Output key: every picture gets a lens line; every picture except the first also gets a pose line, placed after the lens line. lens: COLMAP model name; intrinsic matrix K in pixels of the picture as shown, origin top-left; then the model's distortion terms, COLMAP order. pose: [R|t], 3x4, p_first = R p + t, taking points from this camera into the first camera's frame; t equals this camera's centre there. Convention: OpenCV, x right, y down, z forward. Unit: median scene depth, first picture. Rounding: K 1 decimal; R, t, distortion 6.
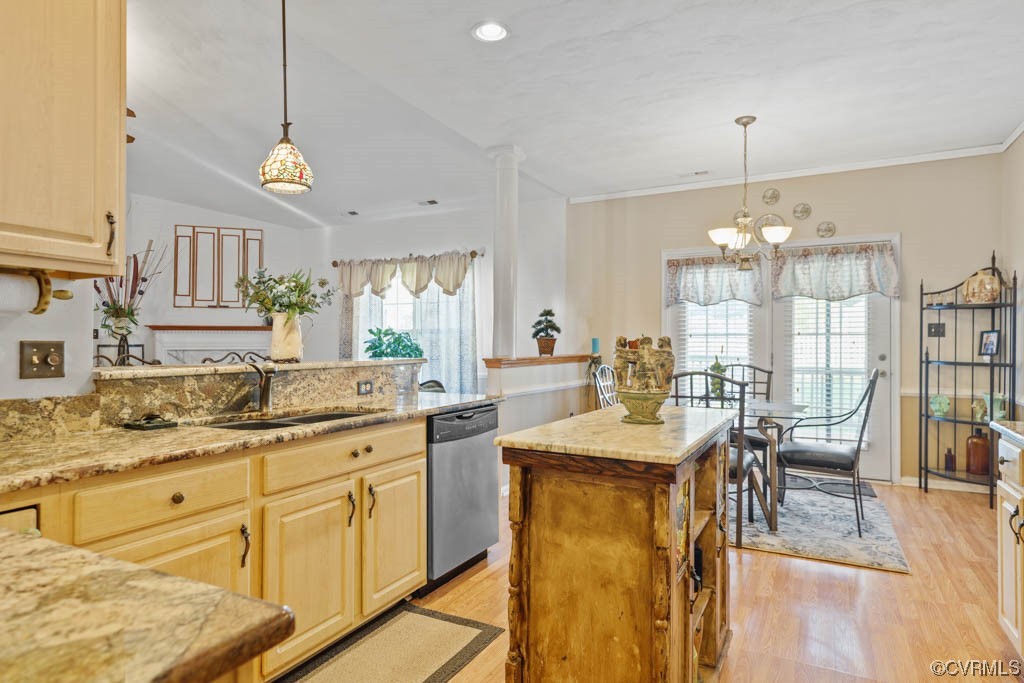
lens RADIAL K [[594.2, 0, 513.1], [0, 594.2, 345.8], [0, 0, 1]] dist [0.018176, -0.000491]
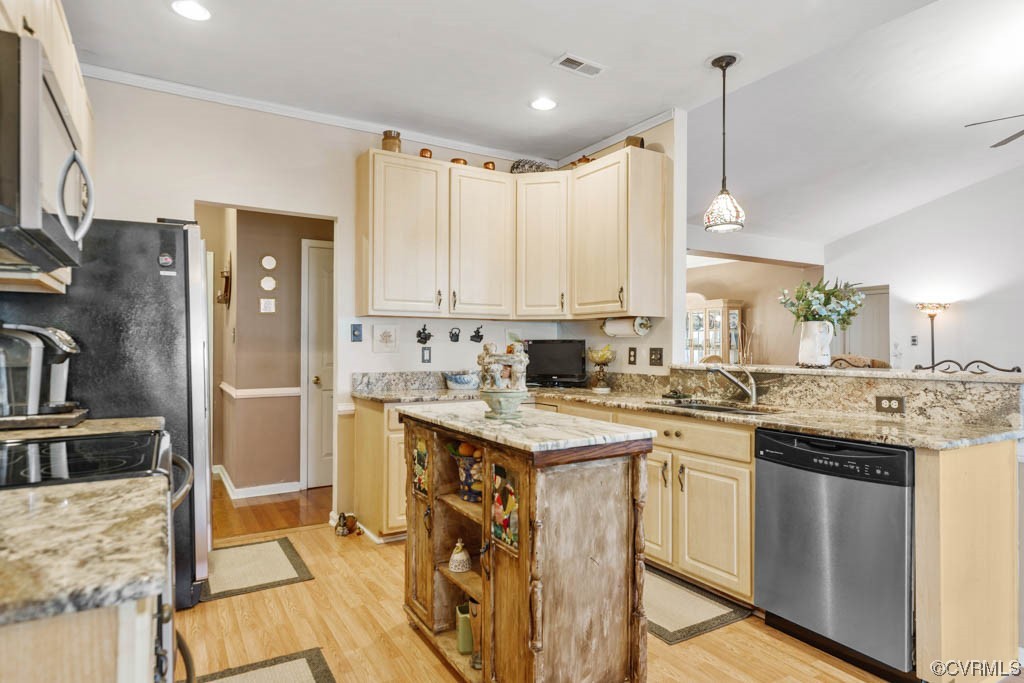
lens RADIAL K [[594.2, 0, 514.7], [0, 594.2, 344.1], [0, 0, 1]] dist [0.018176, -0.000491]
pose [[-0.522284, -0.005197, -0.852756, 1.026397], [-0.005733, 0.999980, -0.002583, -0.010673], [0.852752, 0.003540, -0.522304, 1.392157]]
